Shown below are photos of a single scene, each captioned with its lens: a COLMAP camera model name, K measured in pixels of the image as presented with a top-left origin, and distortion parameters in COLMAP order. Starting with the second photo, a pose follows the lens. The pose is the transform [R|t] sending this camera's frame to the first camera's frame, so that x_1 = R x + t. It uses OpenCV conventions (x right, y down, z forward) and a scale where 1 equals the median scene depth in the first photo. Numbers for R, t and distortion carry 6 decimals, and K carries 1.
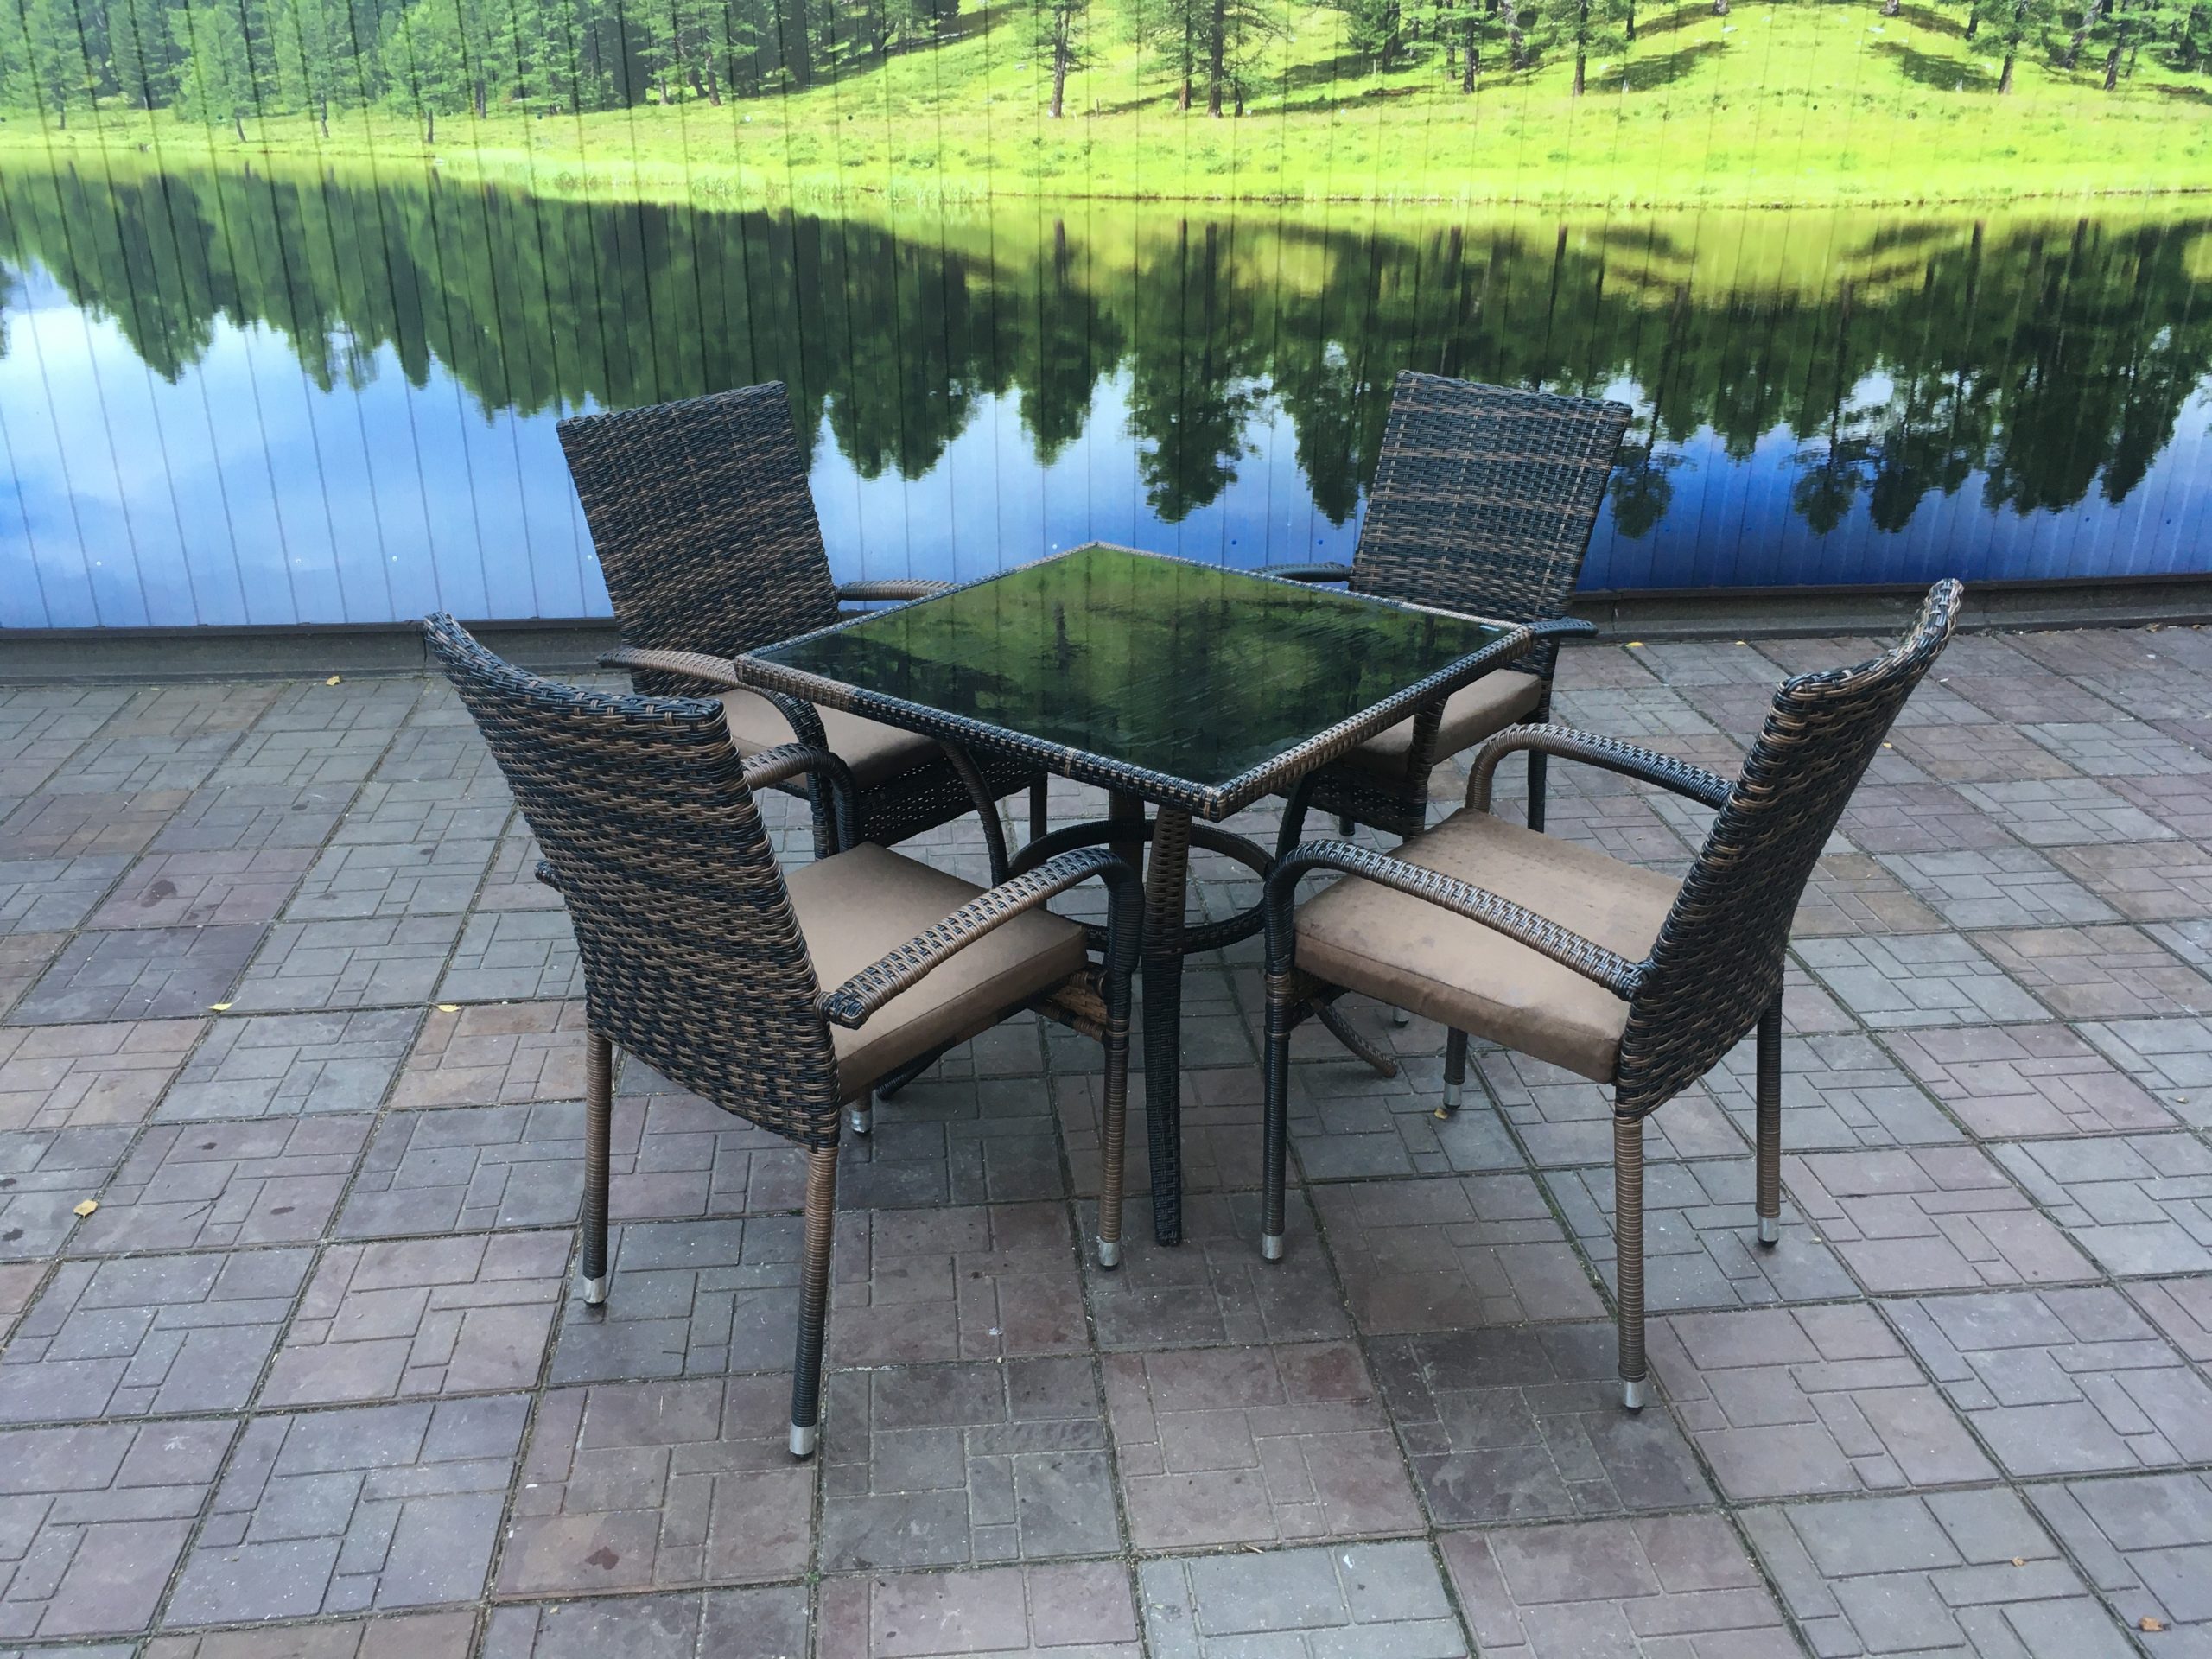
lens RADIAL K [[1888.8, 0, 1106.7], [0, 1888.8, 830.9], [0, 0, 1]] dist [0.078583, -0.117261]
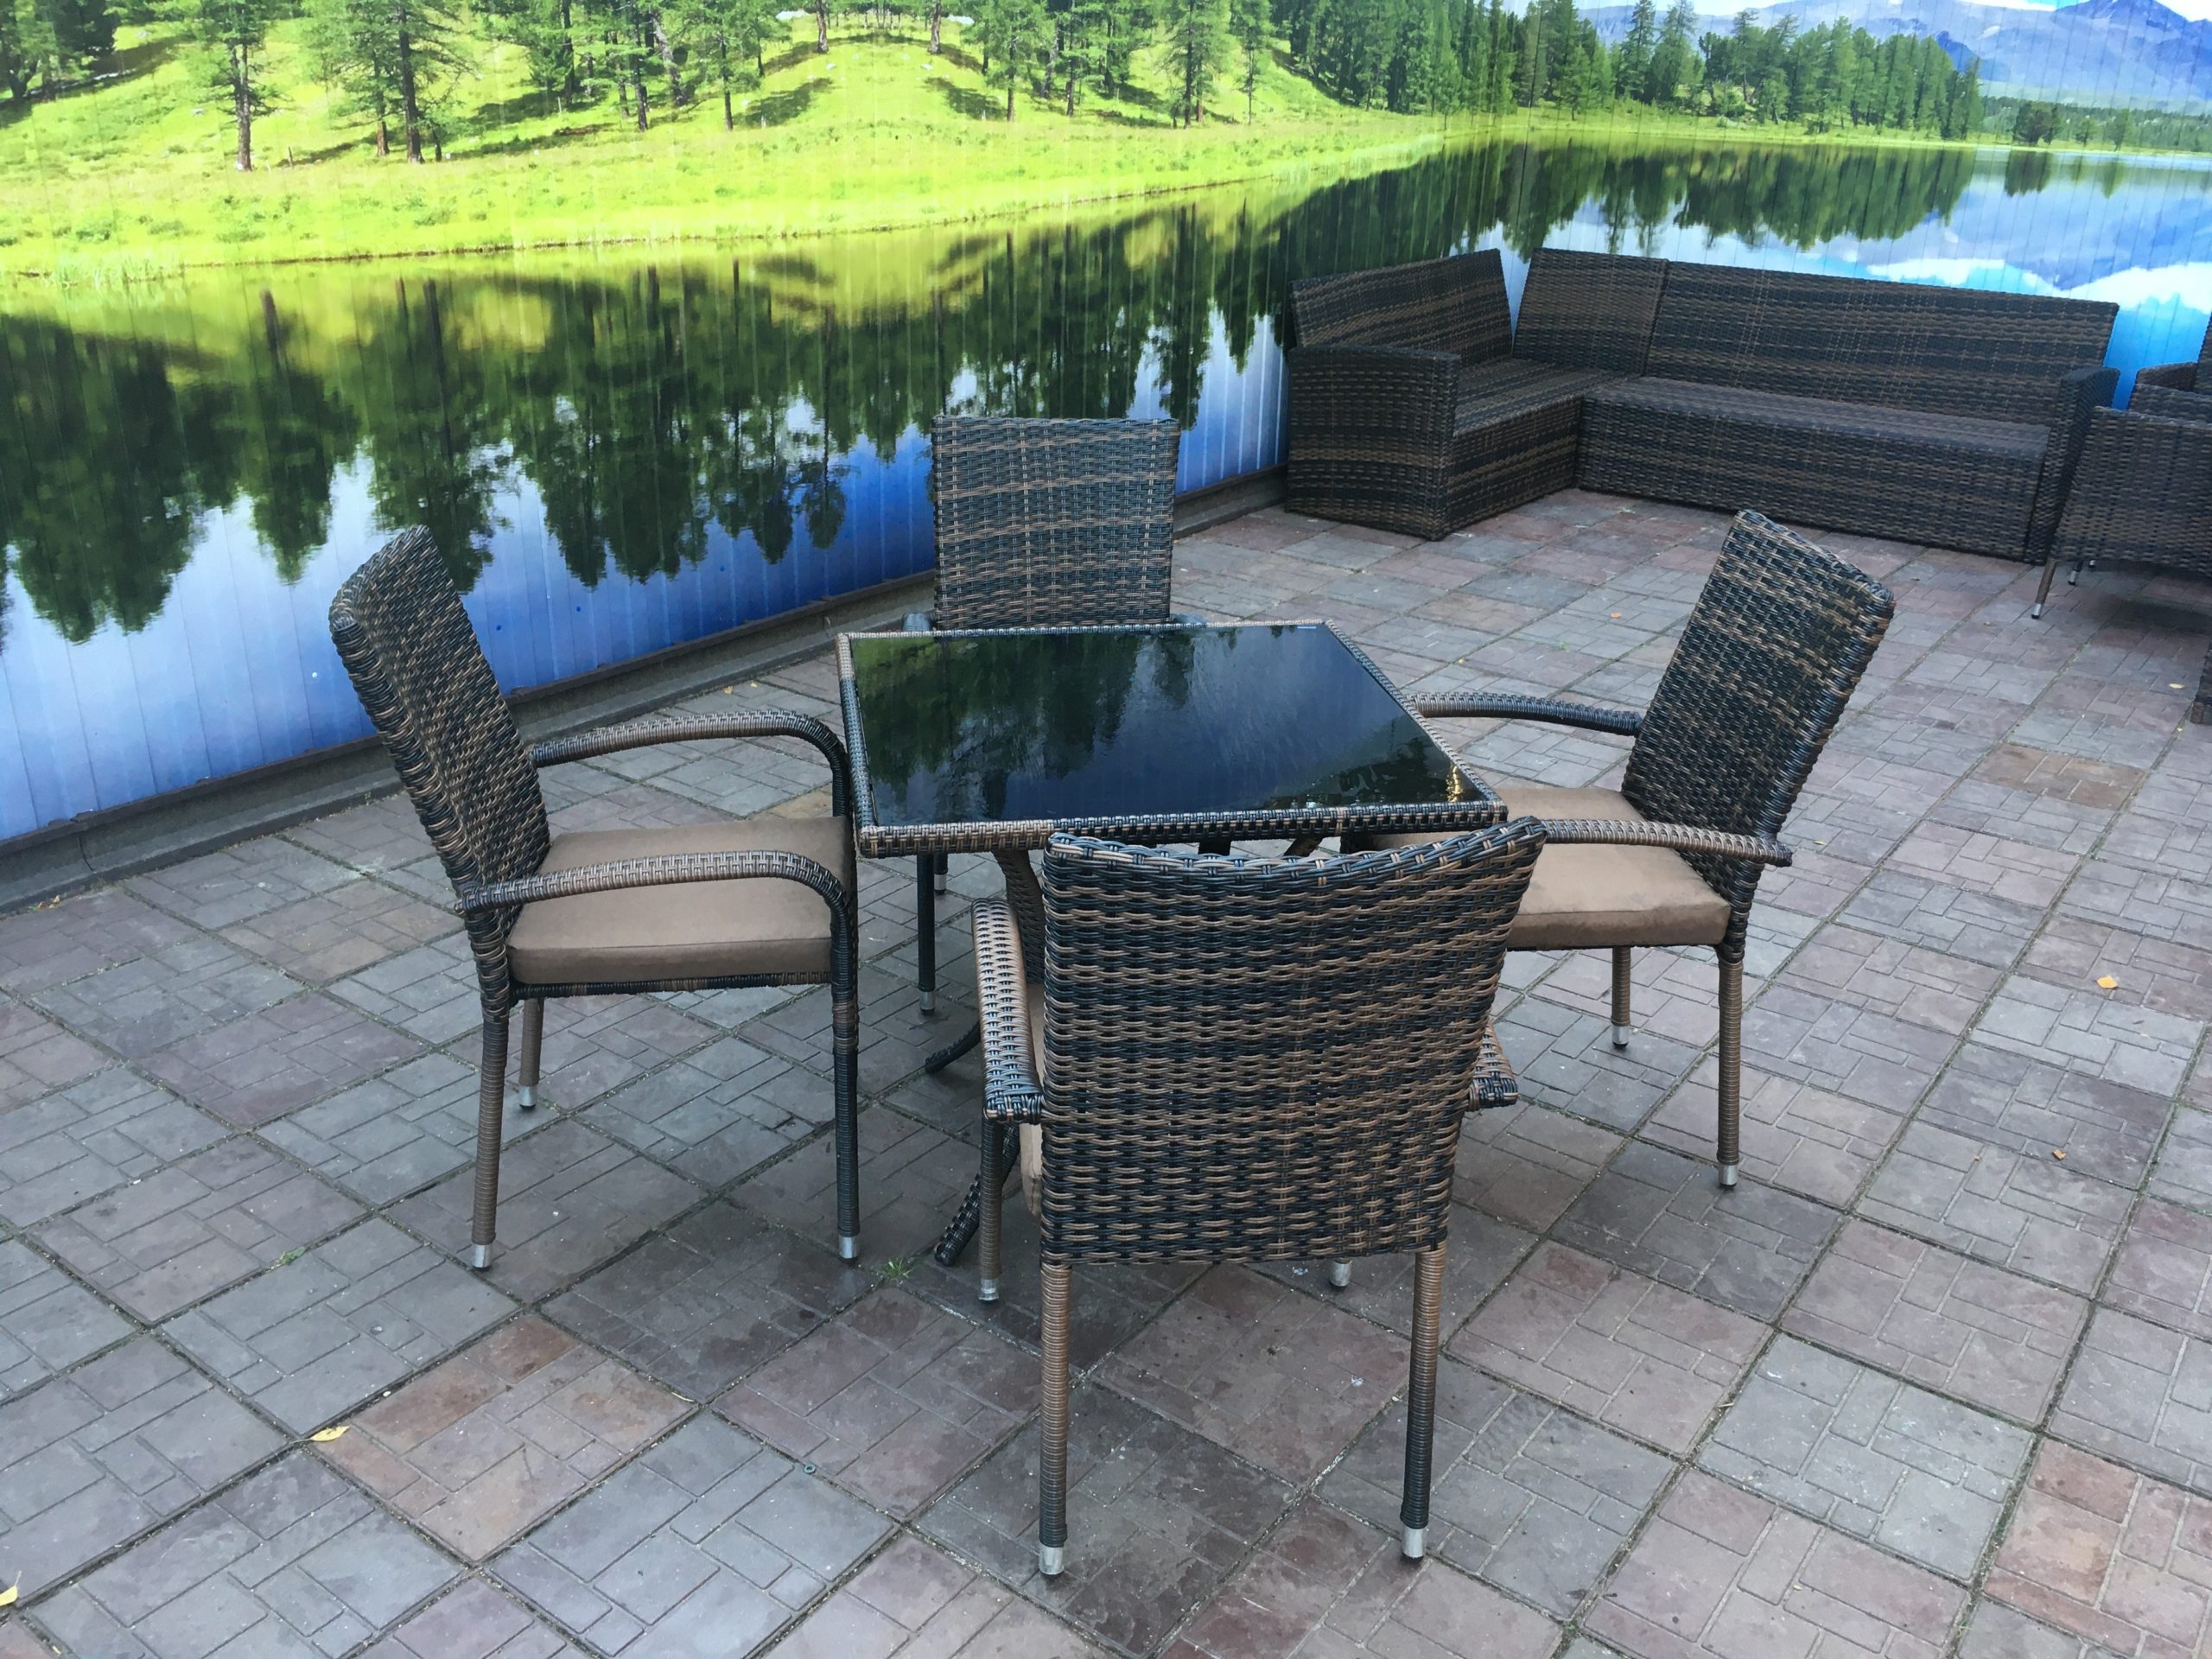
lens RADIAL K [[1888.8, 0, 1110.4], [0, 1888.8, 822.6], [0, 0, 1]] dist [0.078583, -0.117261]
pose [[0.680516, -0.273316, 0.679851, -0.389451], [0.275230, 0.955233, 0.108526, -0.085245], [-0.679078, 0.113262, 0.725276, 0.163659]]
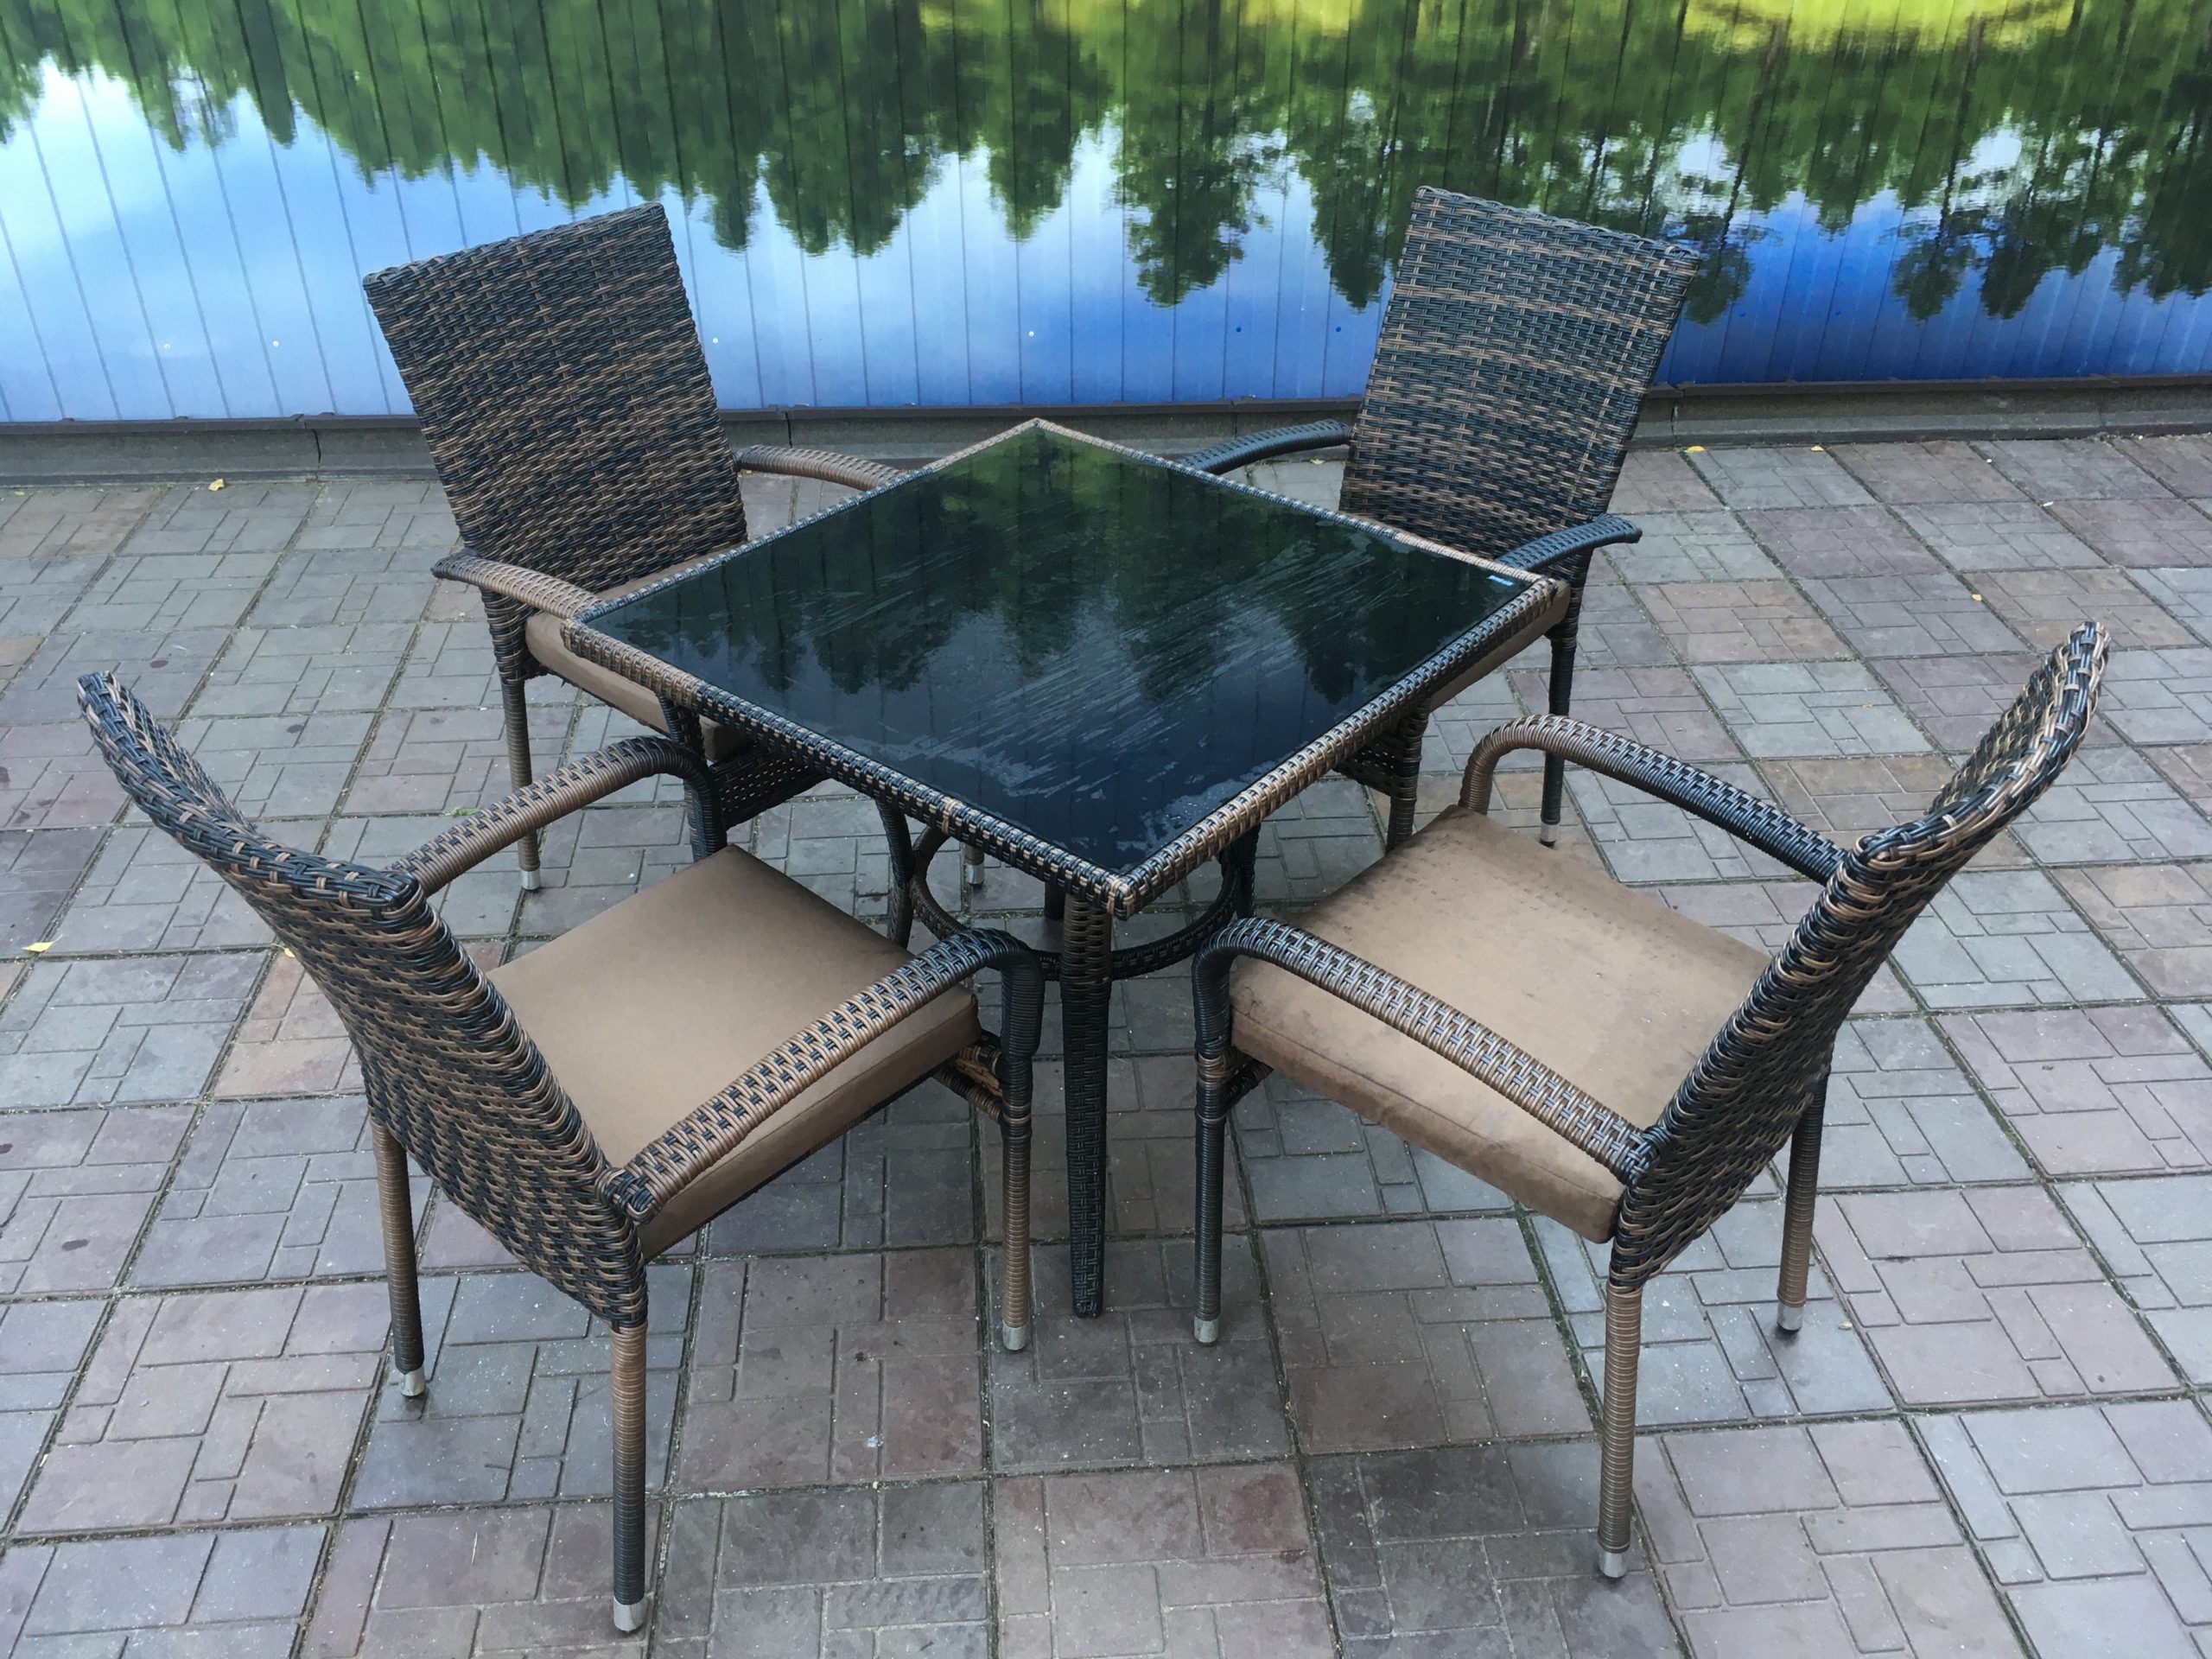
lens RADIAL K [[1888.8, 0, 1105.4], [0, 1888.8, 829.4], [0, 0, 1]] dist [0.078583, -0.117261]
pose [[0.999601, 0.016723, -0.022743, 0.031241], [-0.012411, 0.983951, 0.178006, -0.084161], [0.025354, -0.177653, 0.983767, 0.105333]]
